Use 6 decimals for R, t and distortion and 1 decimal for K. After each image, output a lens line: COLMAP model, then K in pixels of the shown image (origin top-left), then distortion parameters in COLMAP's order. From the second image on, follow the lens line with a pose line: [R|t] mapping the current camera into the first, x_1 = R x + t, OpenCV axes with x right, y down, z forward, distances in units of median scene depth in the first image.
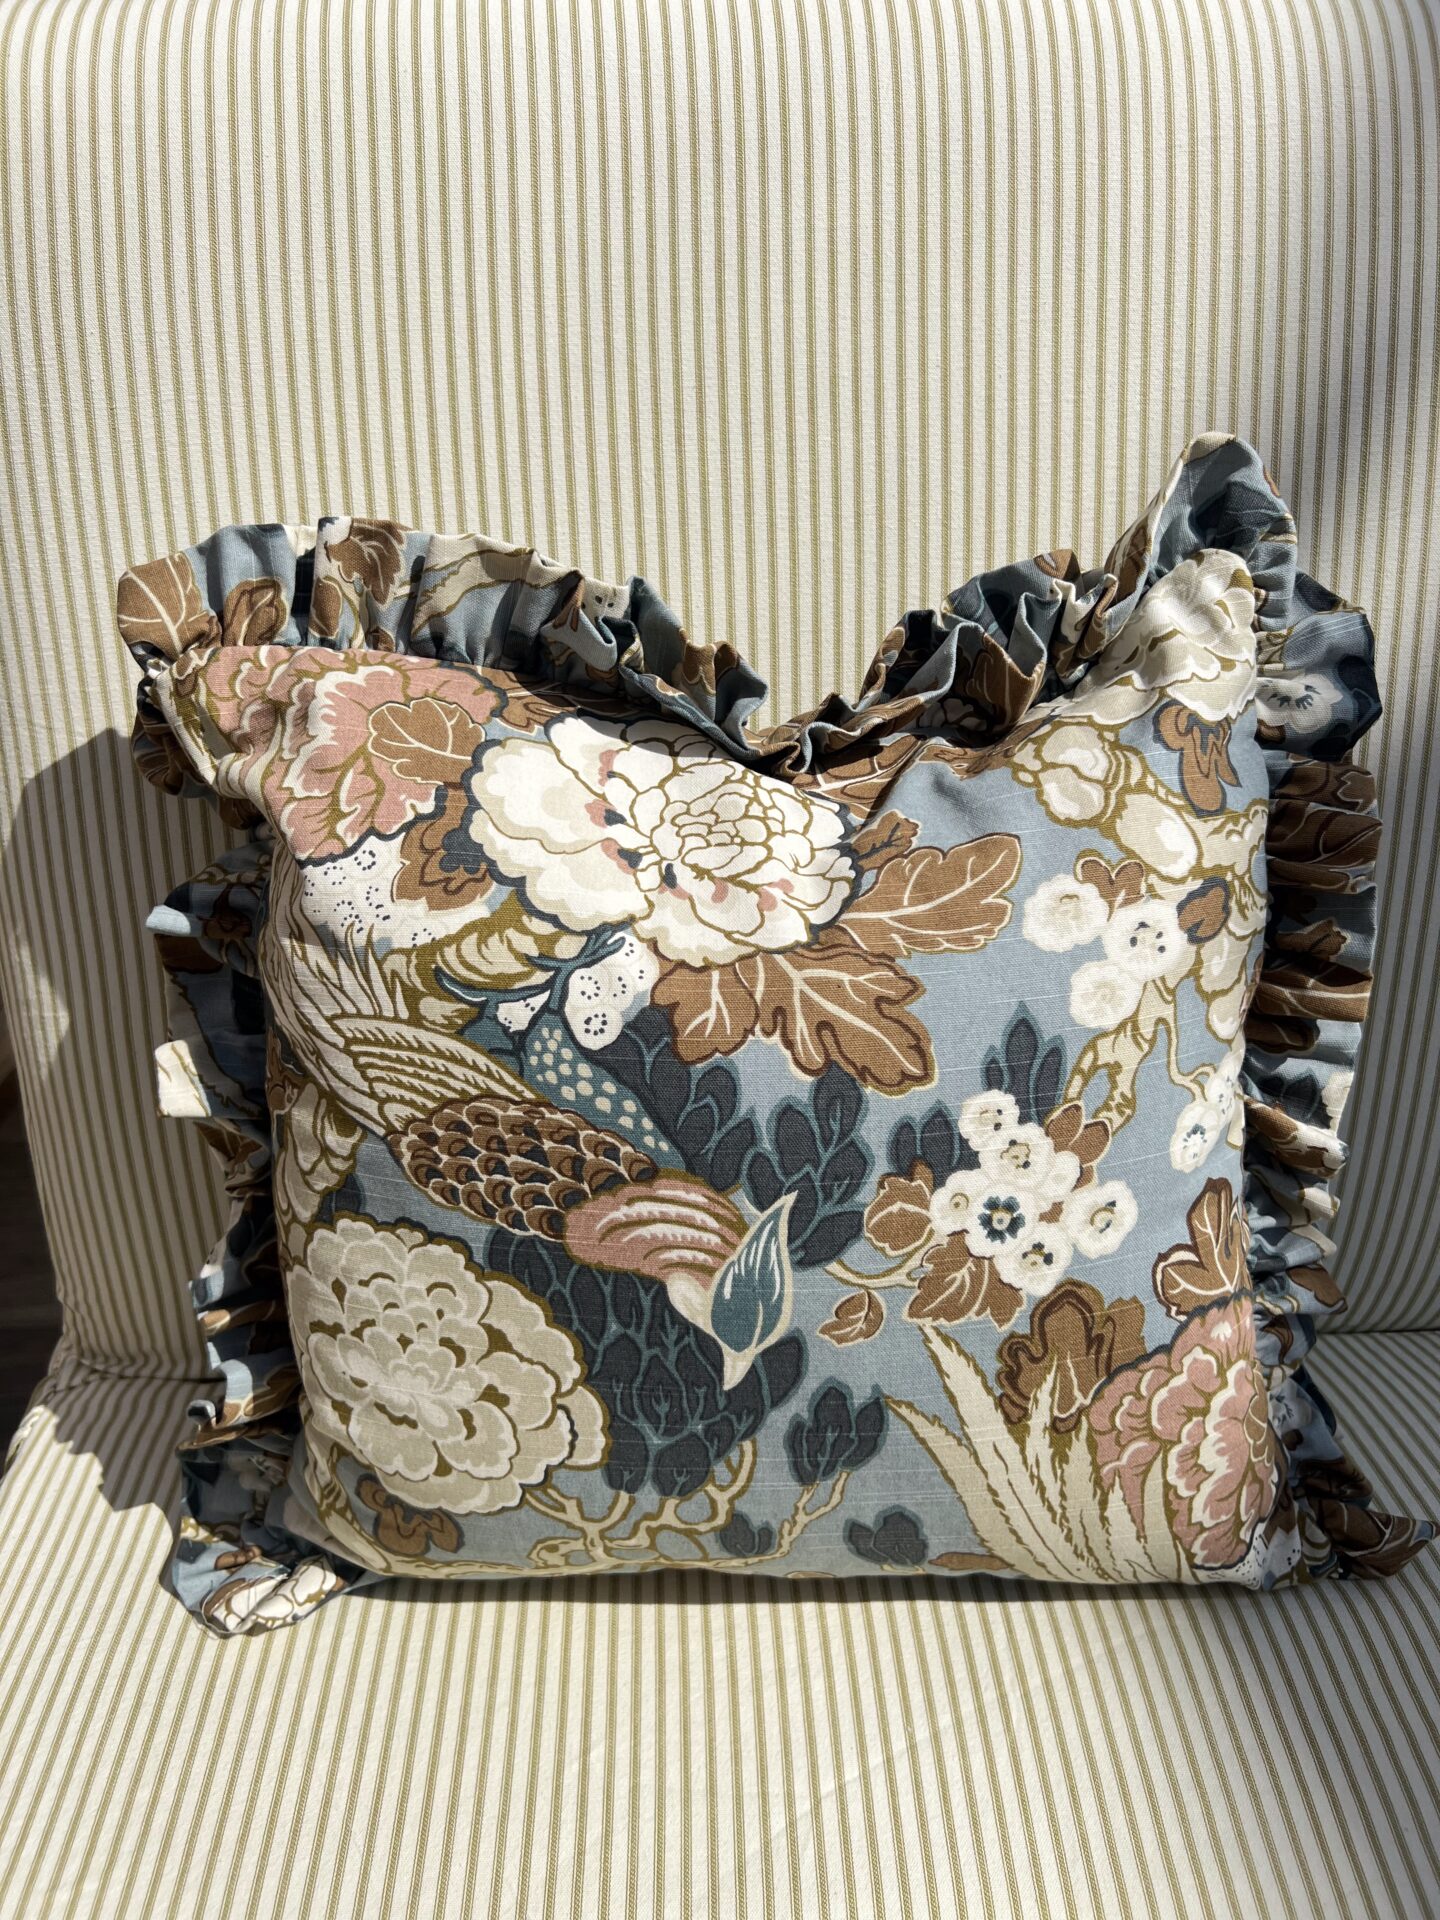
lens RADIAL K [[1467.1, 0, 724.1], [0, 1467.1, 954.9], [0, 0, 1]] dist [0.034711, -0.040200]
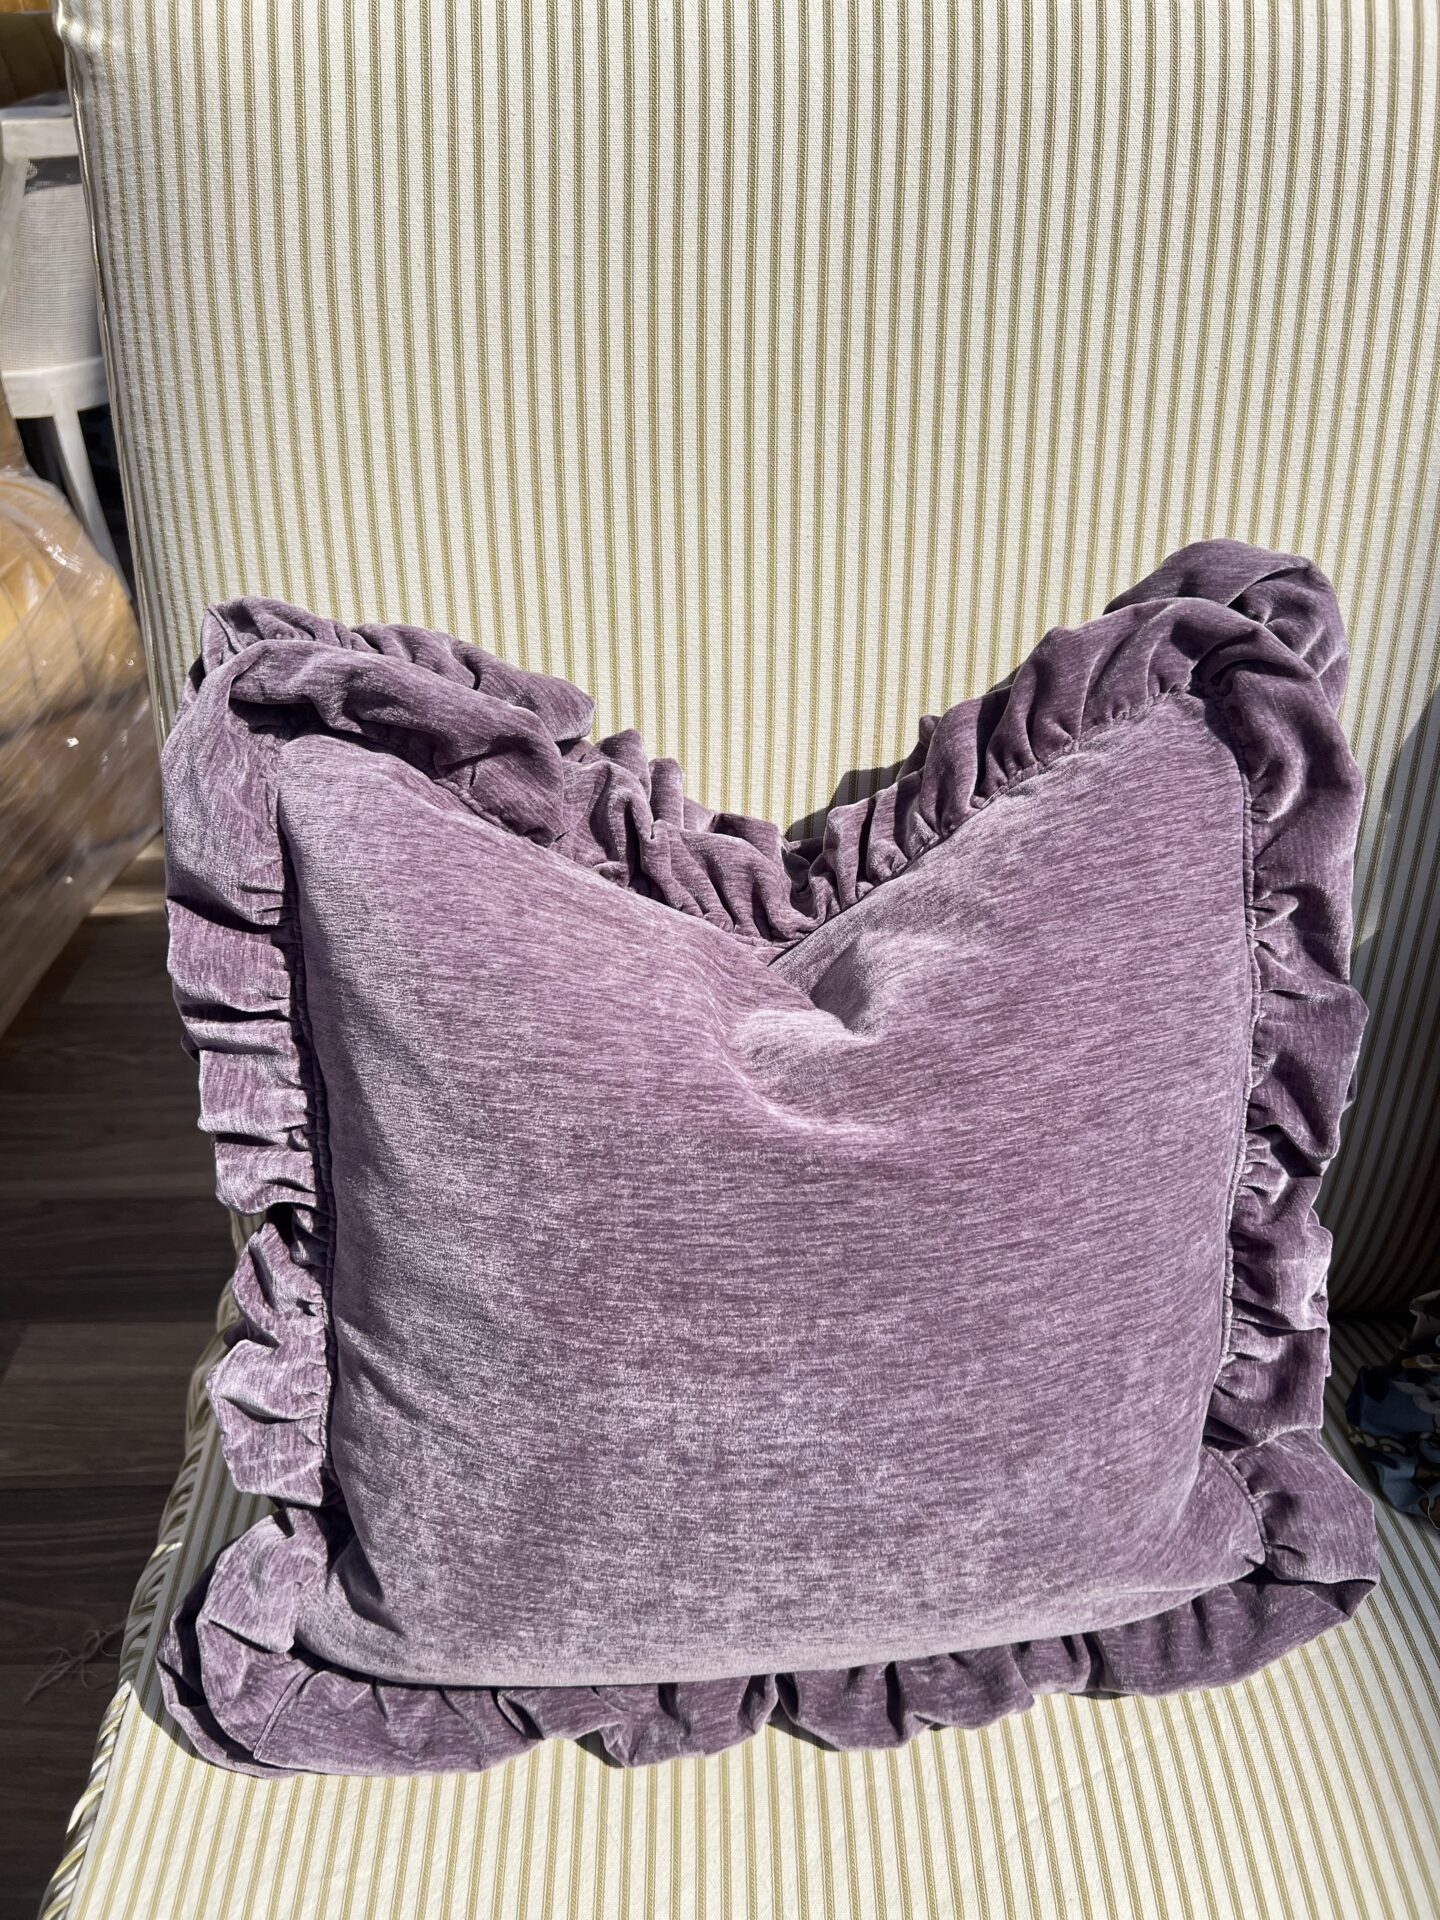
lens RADIAL K [[1467.1, 0, 721.2], [0, 1467.1, 958.2], [0, 0, 1]] dist [0.034711, -0.040200]
pose [[0.999554, 0.028210, 0.009782, -0.173087], [-0.029205, 0.991887, 0.123721, -0.136649], [-0.006213, -0.123951, 0.992269, 0.023205]]
